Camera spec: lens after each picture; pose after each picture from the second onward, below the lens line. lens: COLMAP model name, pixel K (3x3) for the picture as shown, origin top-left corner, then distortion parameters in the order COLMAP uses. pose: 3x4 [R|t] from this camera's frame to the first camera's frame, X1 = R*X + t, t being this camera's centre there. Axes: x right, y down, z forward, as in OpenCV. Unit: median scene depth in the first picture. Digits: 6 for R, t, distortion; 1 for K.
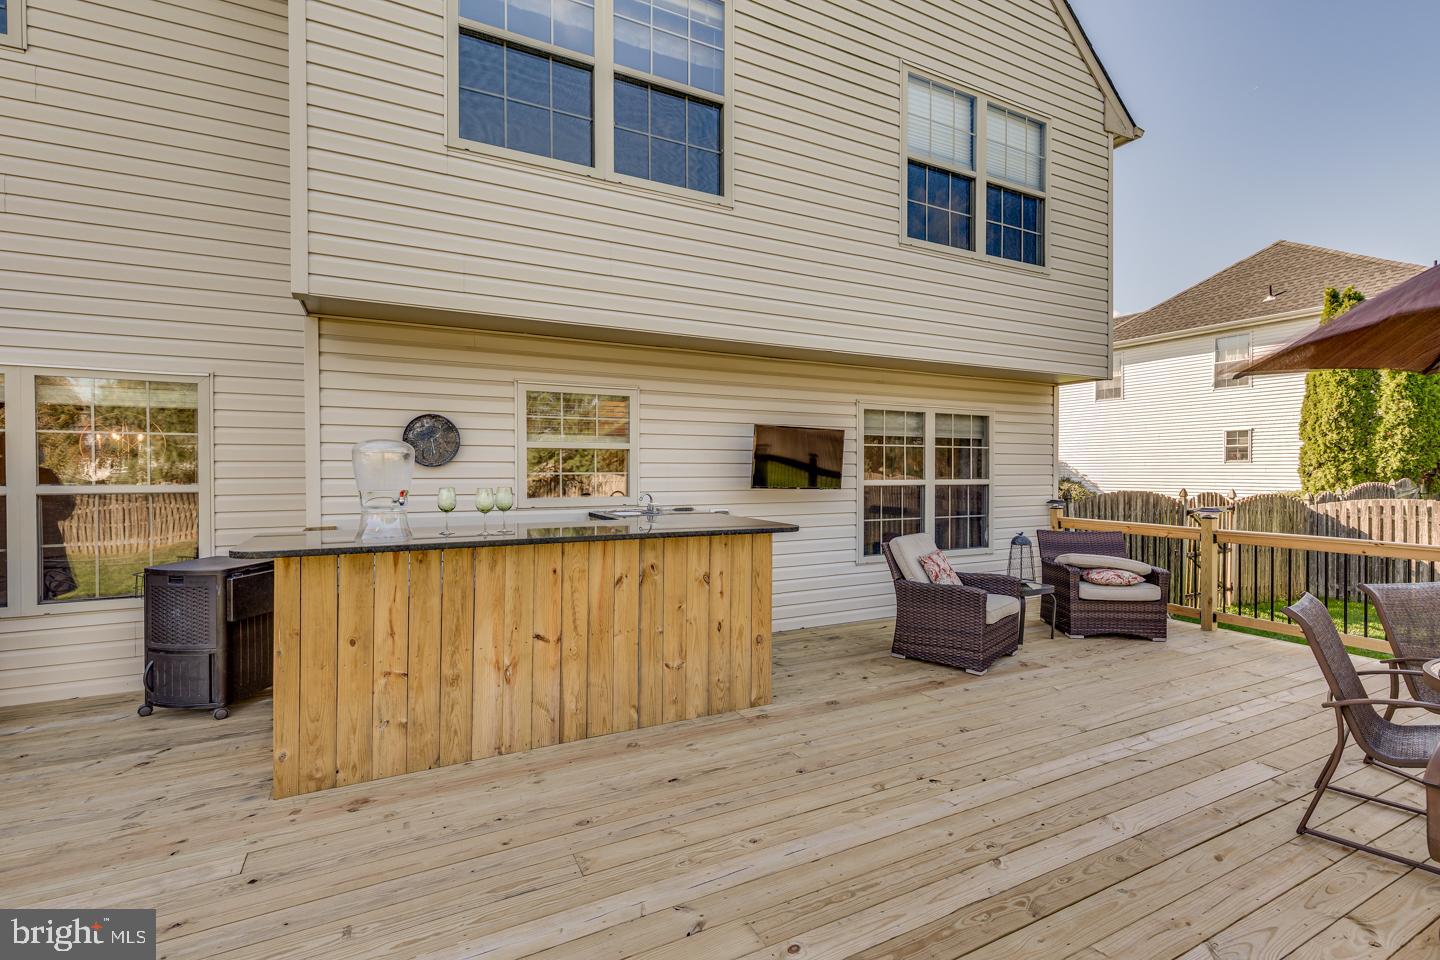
lens RADIAL K [[640.6, 0, 718.4], [0, 640.6, 473.3], [0, 0, 1]] dist [0.003563, -0.000403]
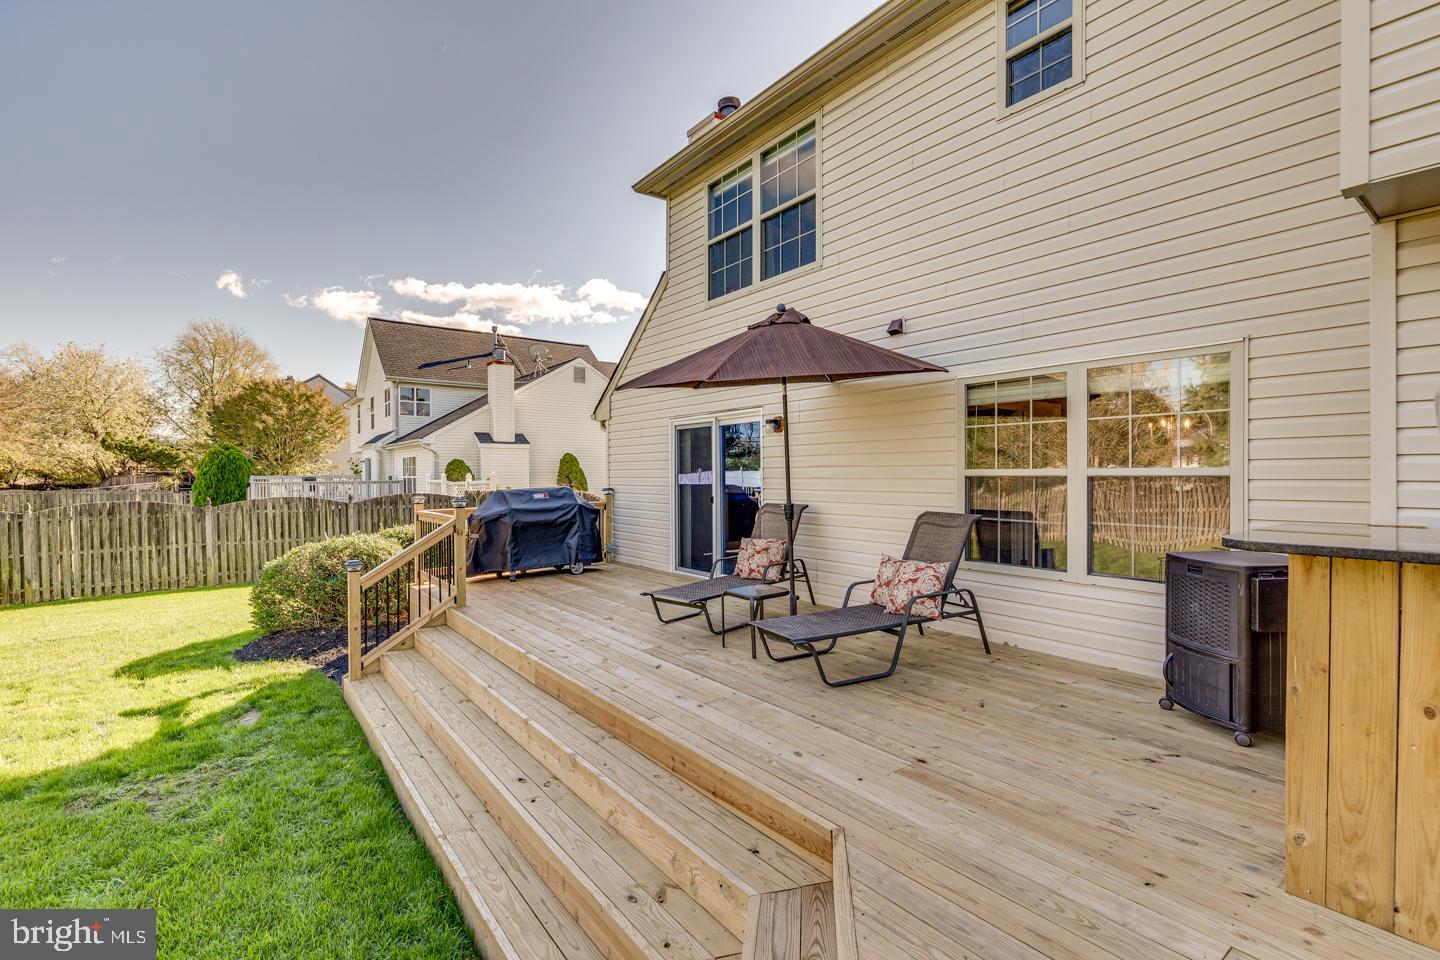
lens RADIAL K [[640.6, 0, 731.4], [0, 640.6, 482.3], [0, 0, 1]] dist [0.003563, -0.000403]
pose [[0.170549, 0.009954, -0.985299, -0.075850], [-0.000973, 0.999950, 0.009934, 0.035772], [0.985349, -0.000735, 0.170550, 0.212534]]
